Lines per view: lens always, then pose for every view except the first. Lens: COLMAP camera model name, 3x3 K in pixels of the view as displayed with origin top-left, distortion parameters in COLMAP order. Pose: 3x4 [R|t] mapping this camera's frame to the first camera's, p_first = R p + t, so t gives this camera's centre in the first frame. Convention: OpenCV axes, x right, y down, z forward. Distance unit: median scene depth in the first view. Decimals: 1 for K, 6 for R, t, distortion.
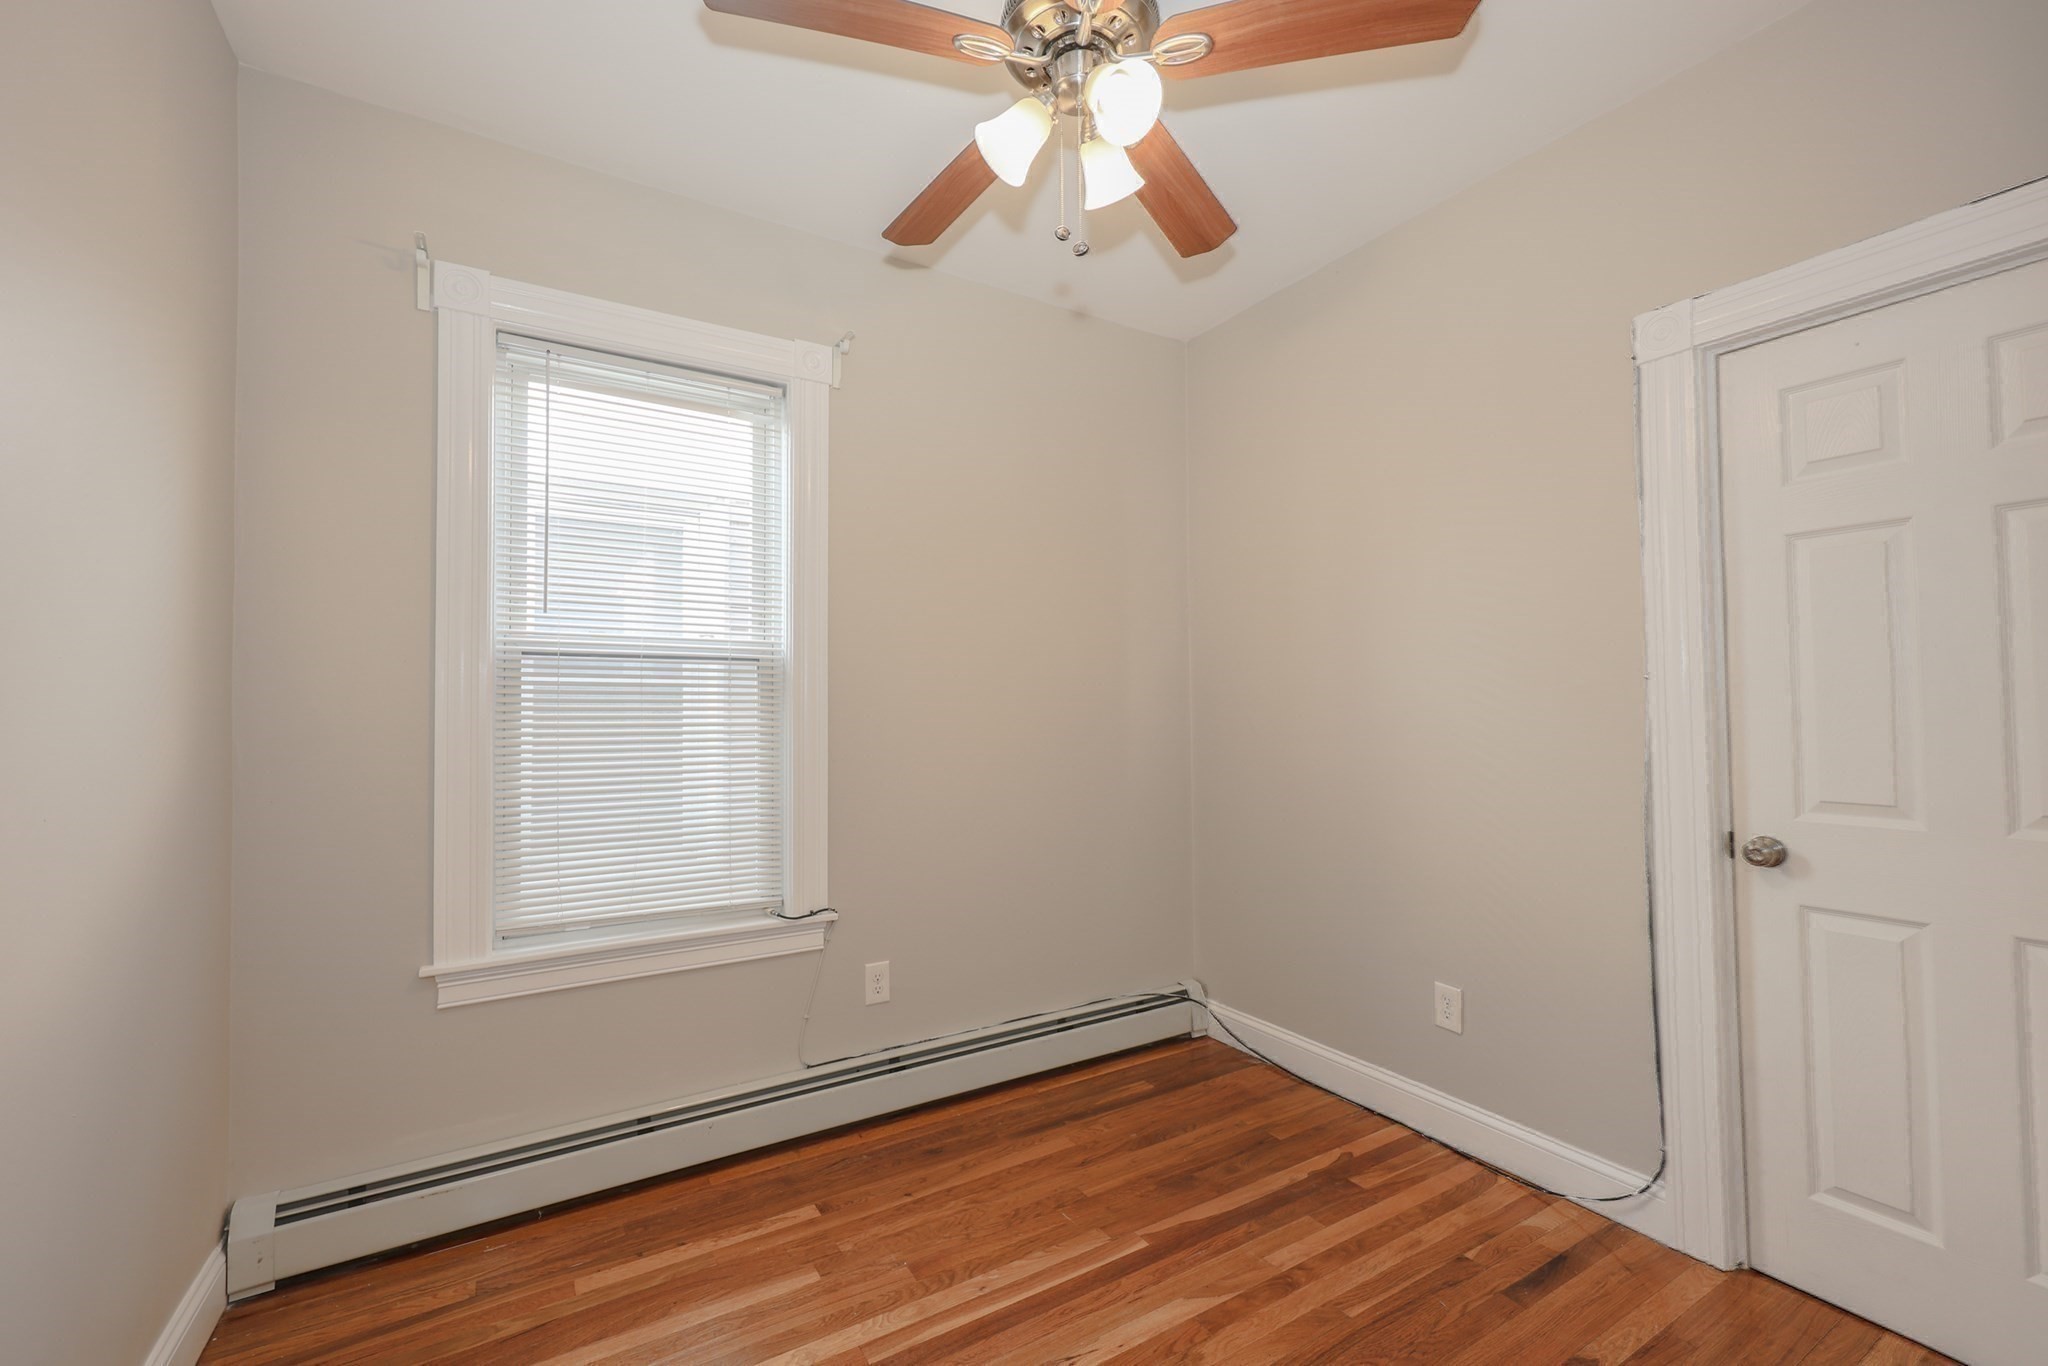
lens RADIAL K [[859.9, 0, 1024.5], [0, 859.9, 688.0], [0, 0, 1]] dist [0.000061, 0.001098]
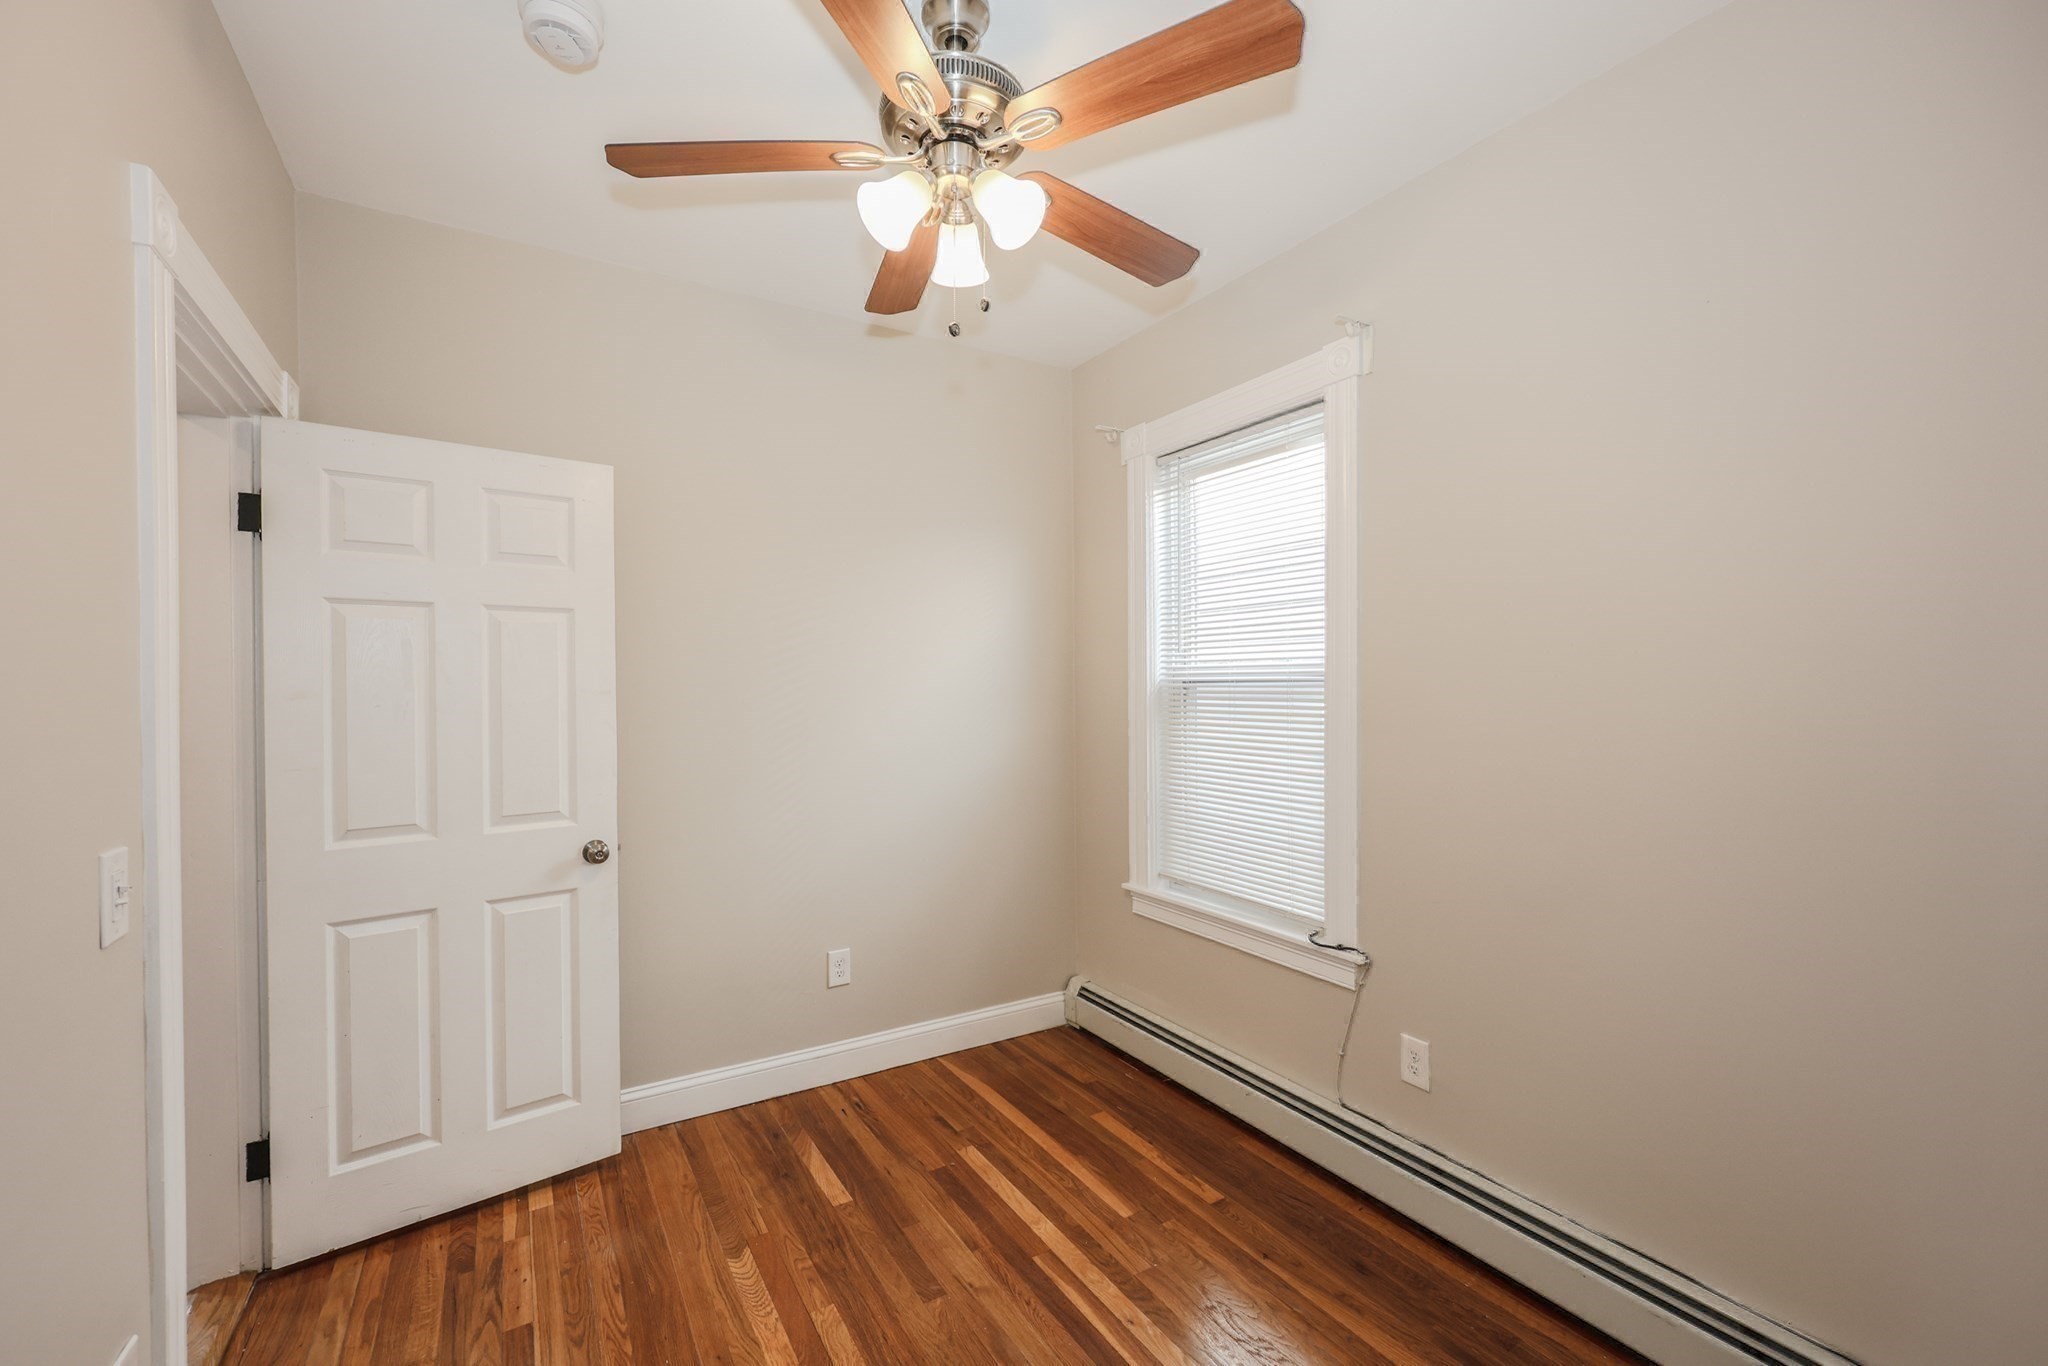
lens RADIAL K [[843.9, 0, 1019.8], [0, 843.9, 694.6], [0, 0, 1]] dist [0.000956, 0.000521]
pose [[-0.013086, 0.015365, -0.999796, 0.783778], [0.032875, 0.999348, 0.014928, -0.049454], [0.999374, -0.032673, -0.013583, 0.760773]]
